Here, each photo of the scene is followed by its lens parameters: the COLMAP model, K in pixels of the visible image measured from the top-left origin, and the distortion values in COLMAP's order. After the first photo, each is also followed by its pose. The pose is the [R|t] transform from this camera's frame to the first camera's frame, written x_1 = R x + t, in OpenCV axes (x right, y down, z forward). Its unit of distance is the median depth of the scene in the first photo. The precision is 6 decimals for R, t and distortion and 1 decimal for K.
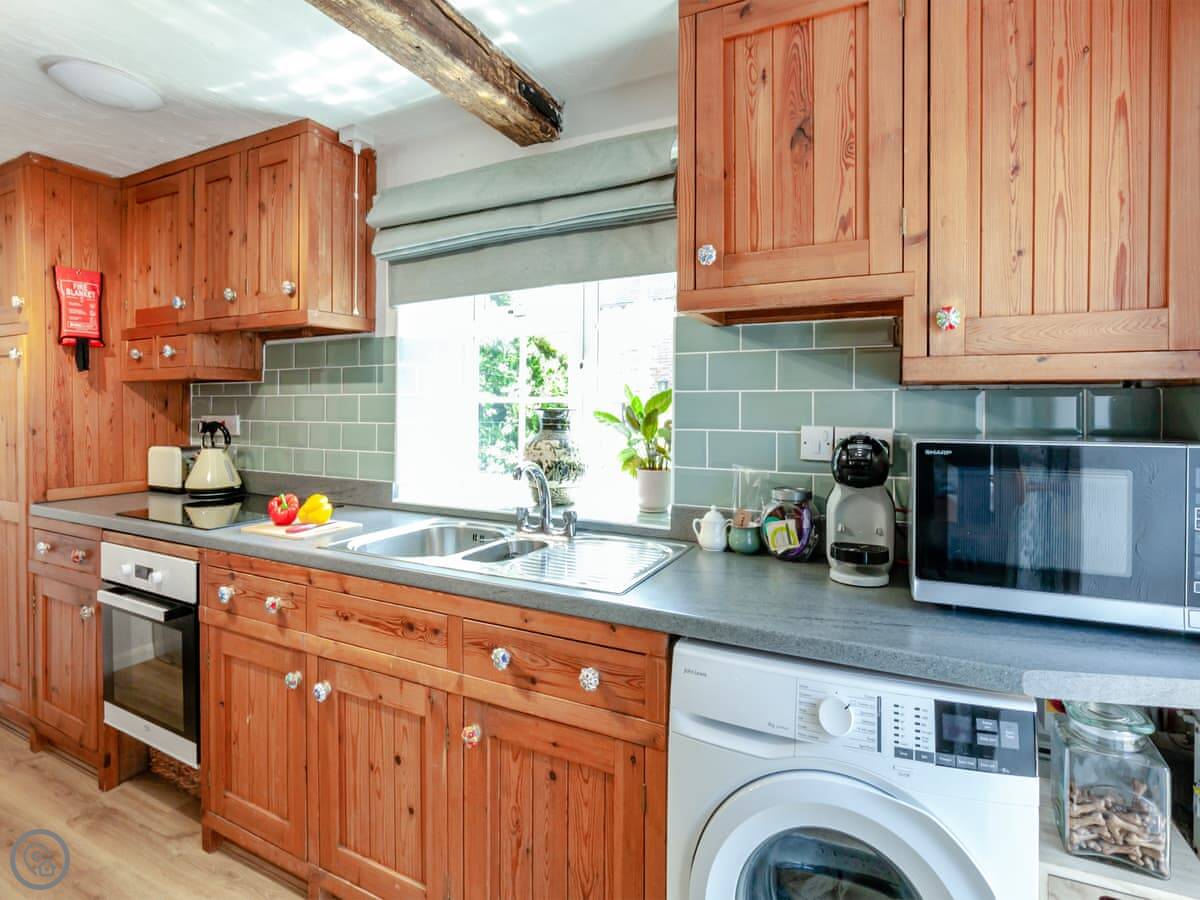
lens RADIAL K [[596.0, 0, 600.4], [0, 596.0, 409.1], [0, 0, 1]] dist [-0.009673, 0.001412]
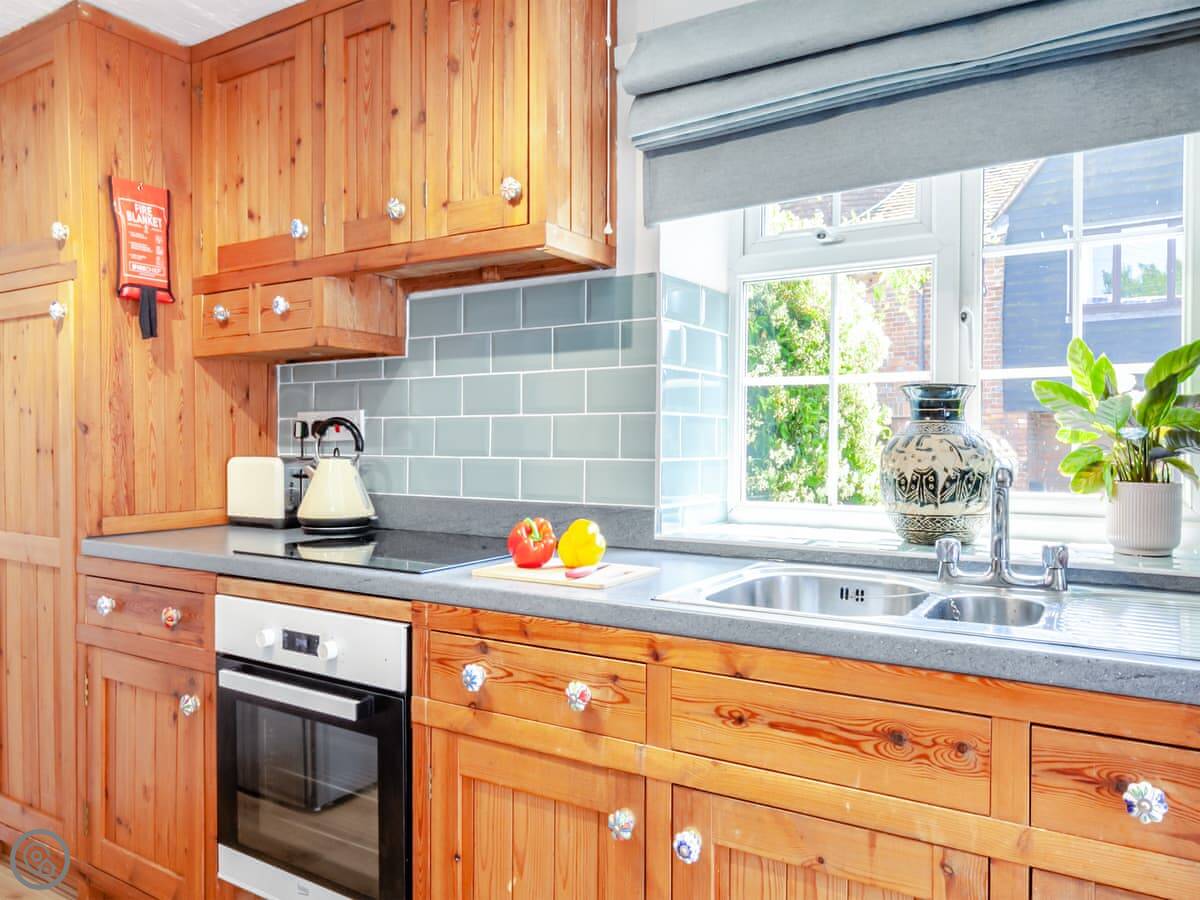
lens RADIAL K [[844.2, 0, 600.0], [0, 844.2, 450.0], [0, 0, 1]] dist [0.006287, -0.007275]
pose [[0.996906, 0.002476, -0.078568, -0.318160], [-0.001773, 0.999958, 0.009014, 0.052669], [0.078587, -0.008847, 0.996868, 0.111327]]
